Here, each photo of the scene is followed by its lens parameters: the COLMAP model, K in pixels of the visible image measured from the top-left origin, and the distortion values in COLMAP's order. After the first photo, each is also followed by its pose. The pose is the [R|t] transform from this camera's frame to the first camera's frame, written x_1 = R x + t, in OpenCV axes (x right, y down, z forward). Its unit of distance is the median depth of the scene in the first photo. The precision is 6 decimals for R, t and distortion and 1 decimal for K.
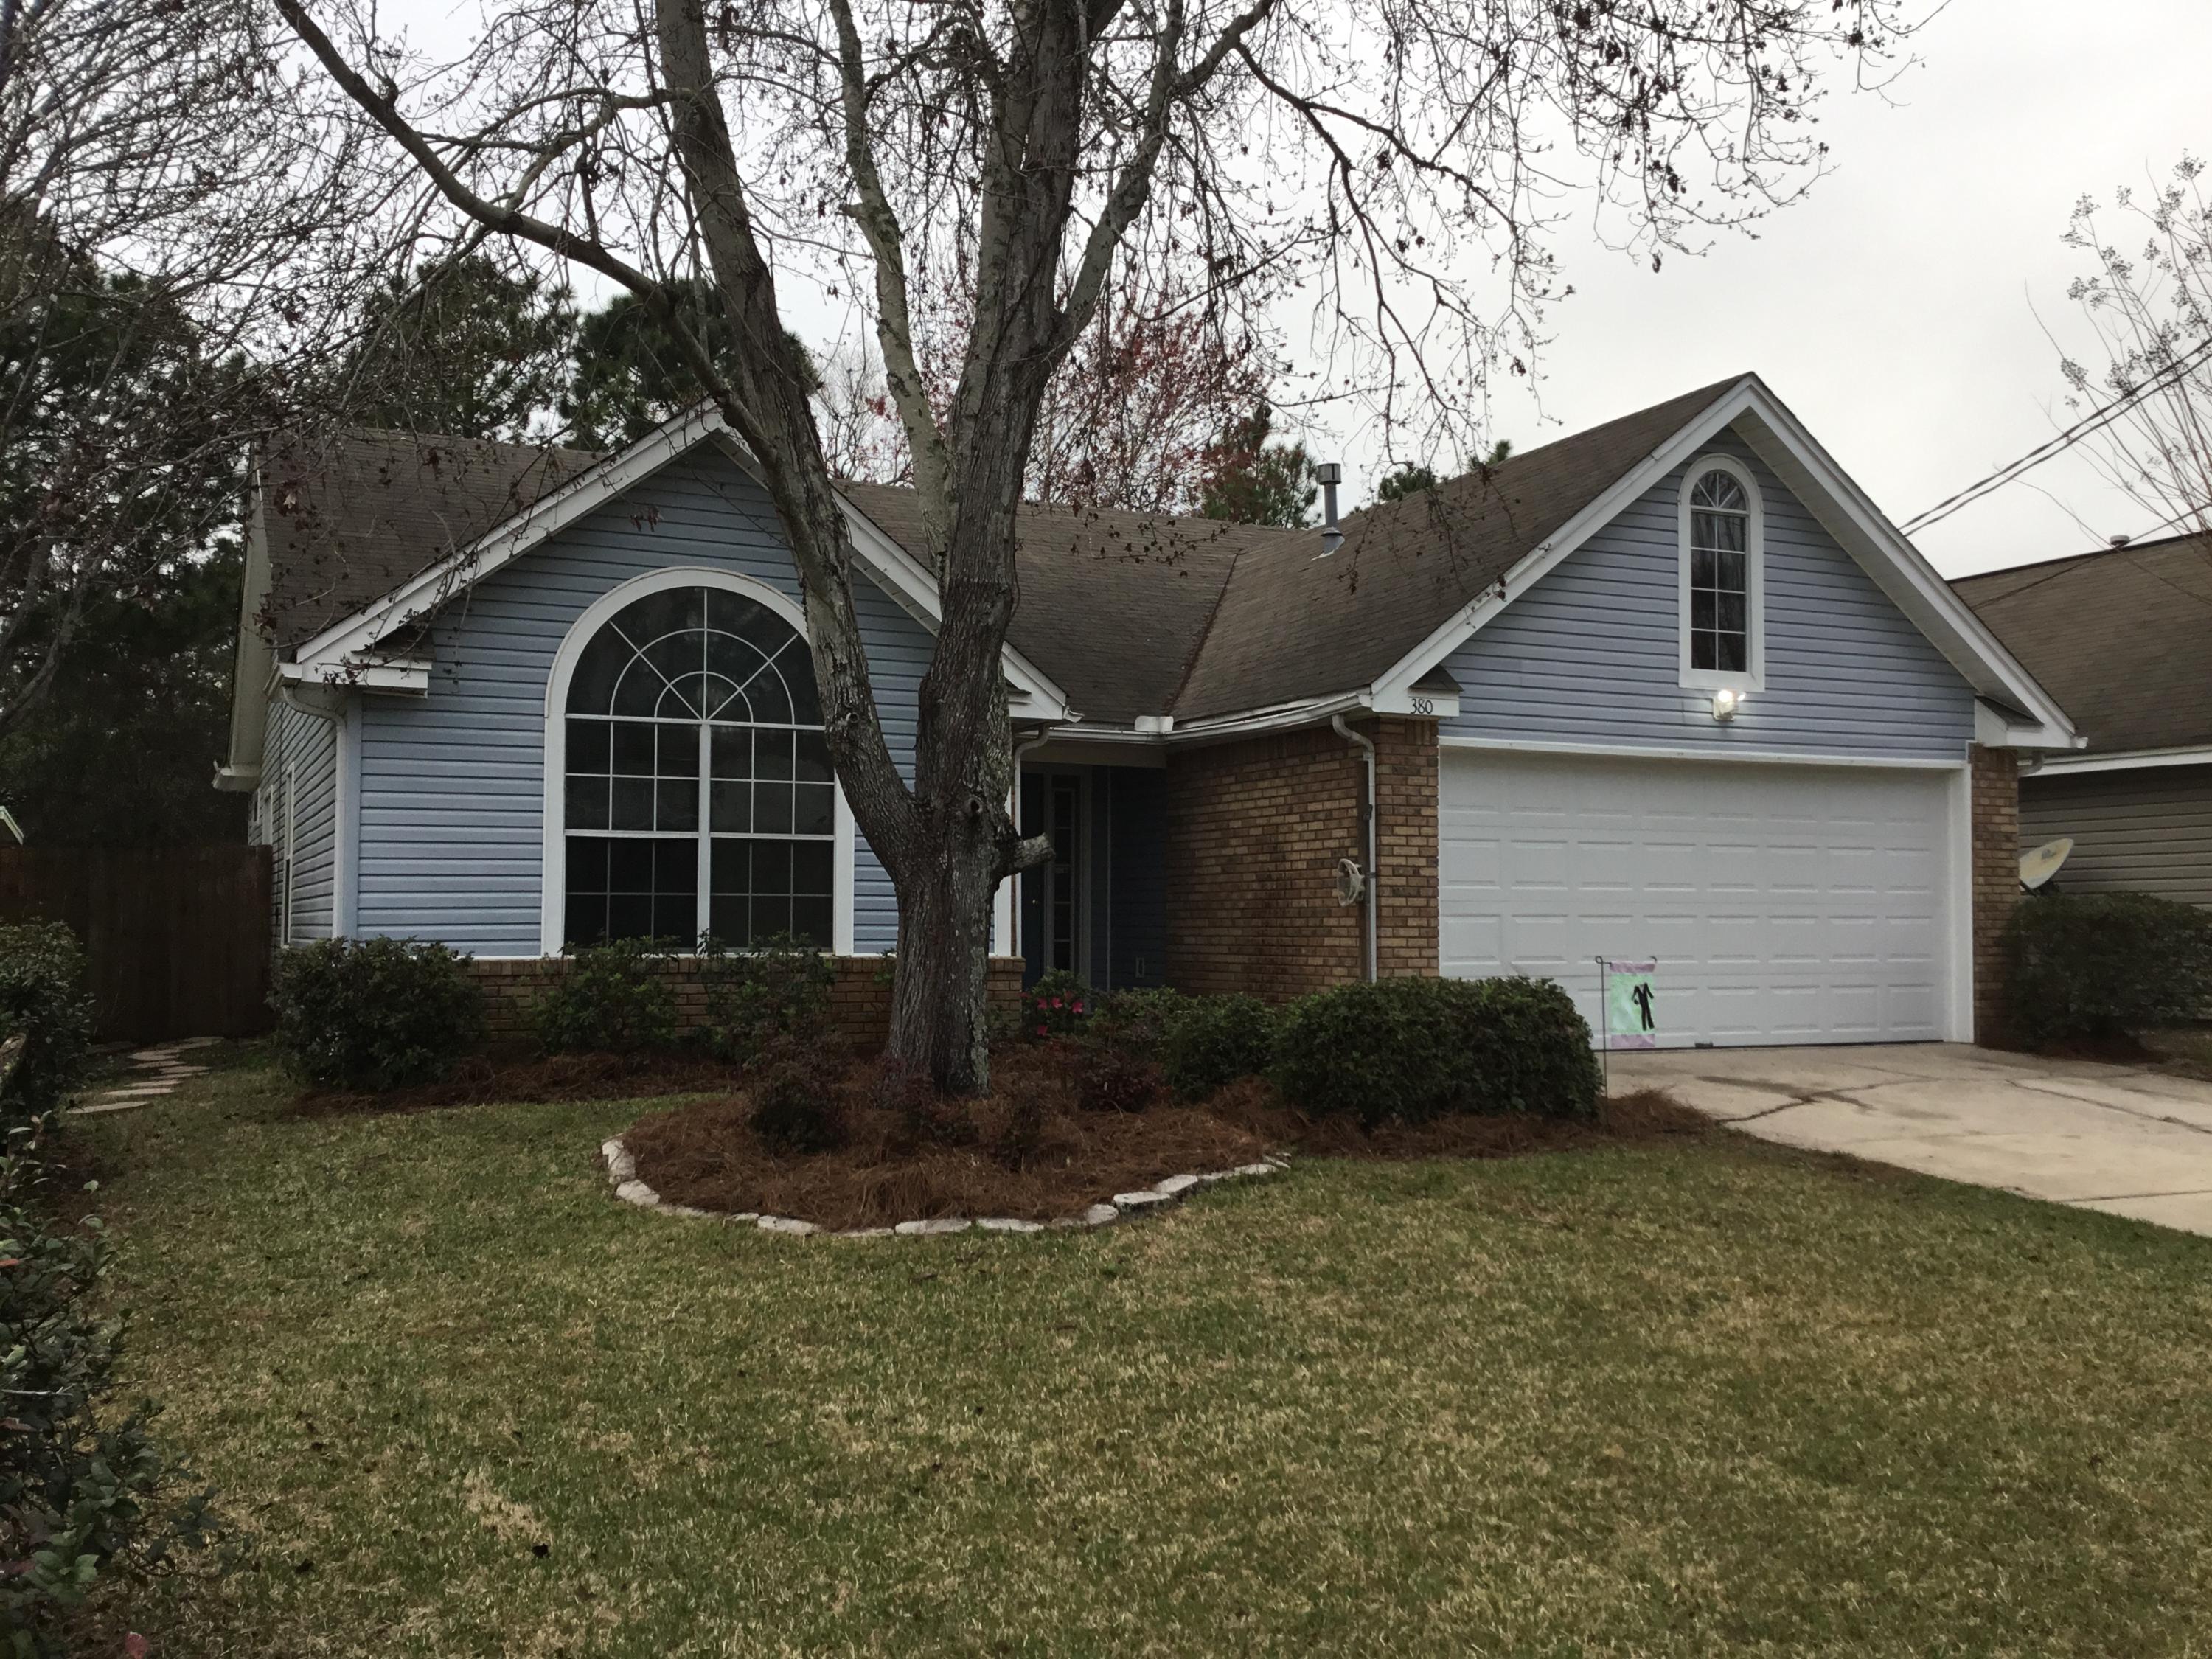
lens RADIAL K [[1990.3, 0, 1112.8], [0, 1990.3, 823.2], [0, 0, 1]] dist [0.117107, -0.188626]
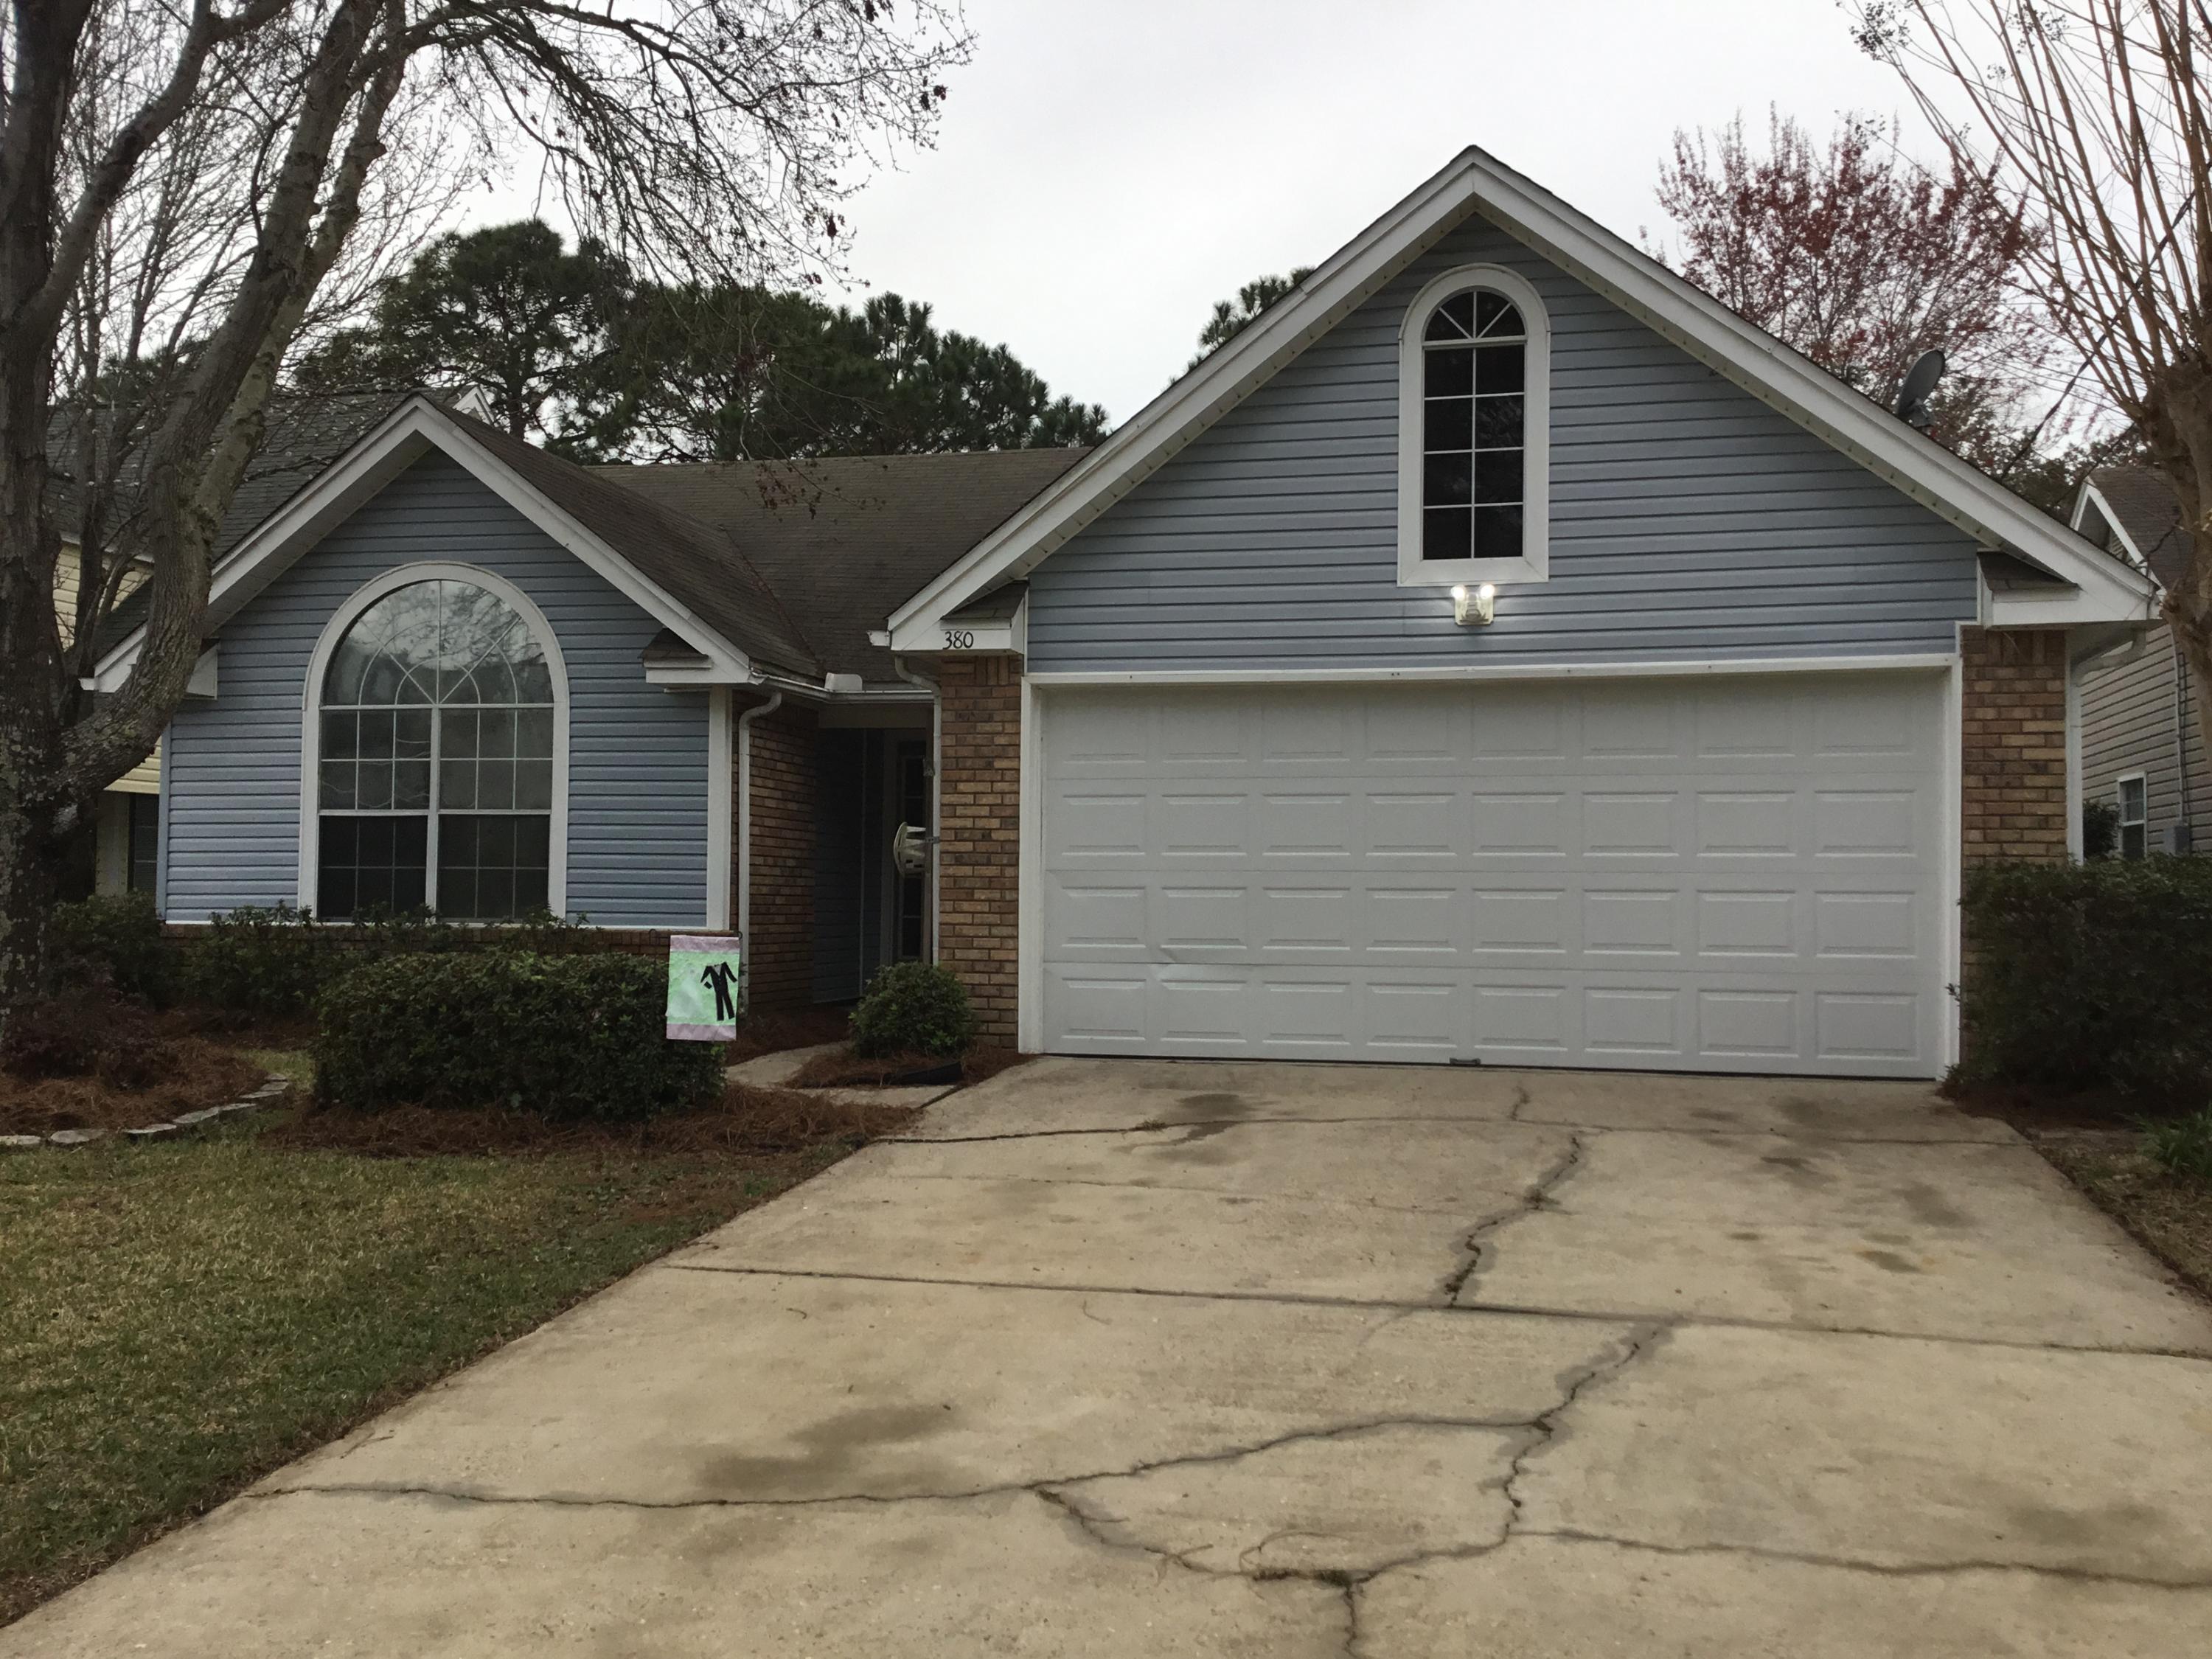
lens RADIAL K [[1990.3, 0, 1114.9], [0, 1990.3, 831.8], [0, 0, 1]] dist [0.117107, -0.188626]
pose [[0.781327, -0.018392, -0.623851, 0.719033], [0.023012, 0.999735, -0.000653, 0.024462], [0.623697, -0.013845, 0.781543, 0.370787]]
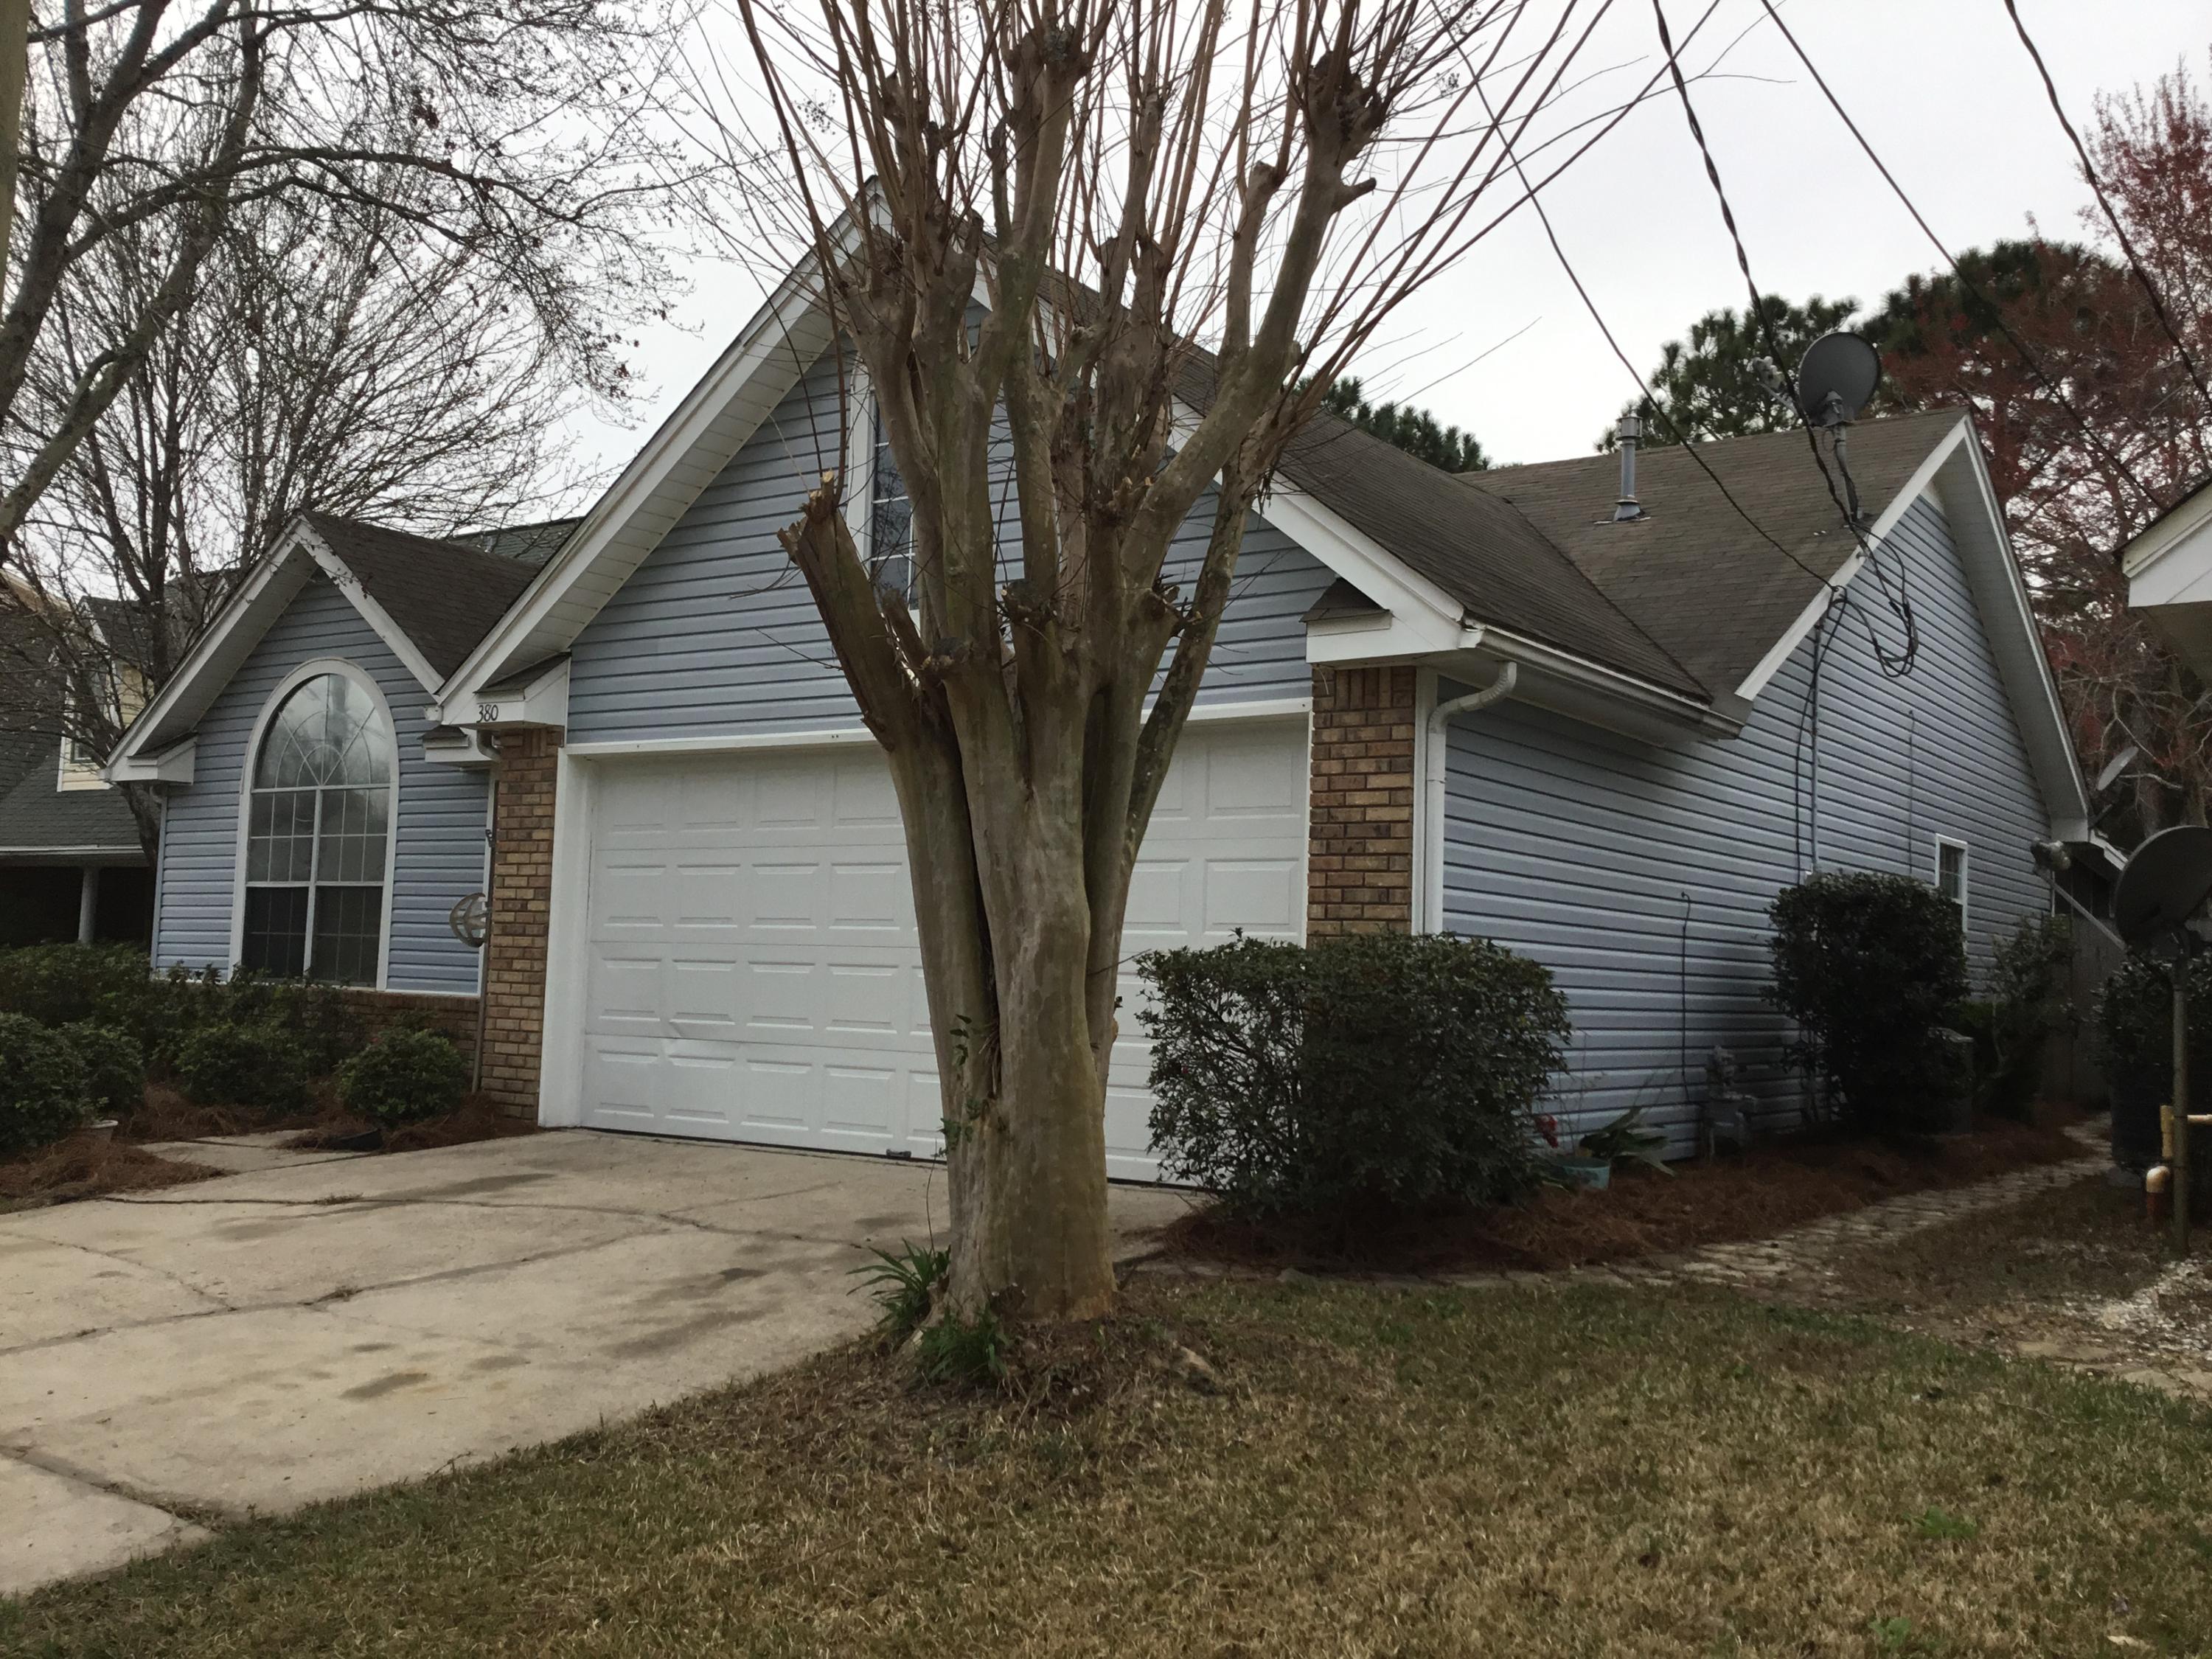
lens RADIAL K [[1990.3, 0, 1103.6], [0, 1990.3, 821.8], [0, 0, 1]] dist [0.117107, -0.188626]
pose [[0.484524, -0.052847, -0.873180, 1.018815], [0.013229, 0.998502, -0.053091, 0.037179], [0.874678, 0.014173, 0.484497, 0.796273]]
